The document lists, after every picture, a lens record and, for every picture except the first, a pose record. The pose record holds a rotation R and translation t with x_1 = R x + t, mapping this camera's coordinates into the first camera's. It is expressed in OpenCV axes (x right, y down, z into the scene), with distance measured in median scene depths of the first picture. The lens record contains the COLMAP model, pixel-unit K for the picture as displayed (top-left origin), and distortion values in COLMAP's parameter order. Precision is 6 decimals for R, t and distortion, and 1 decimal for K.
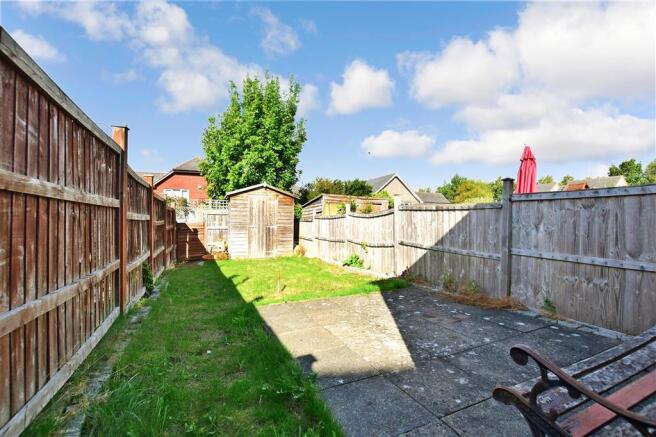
lens RADIAL K [[288.8, 0, 328.0], [0, 288.8, 218.5], [0, 0, 1]] dist [-0.048137, 0.000111]
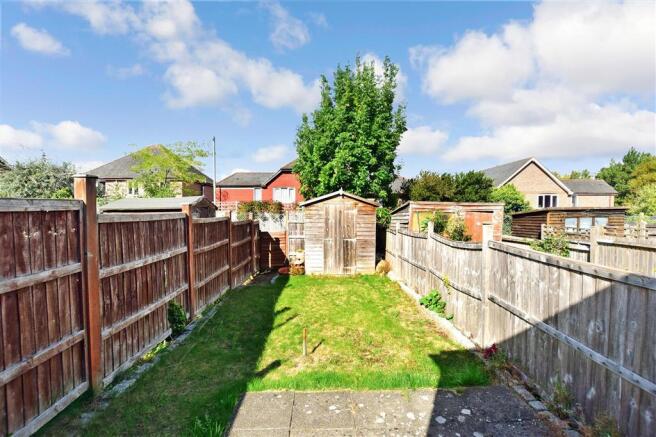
lens RADIAL K [[298.9, 0, 328.0], [0, 298.9, 218.5], [0, 0, 1]] dist [-0.032452, 0.000492]
pose [[0.924821, 0.005589, -0.380361, 0.058170], [0.007163, 0.999459, 0.032101, -0.042839], [0.380334, -0.032412, 0.924281, 0.086886]]
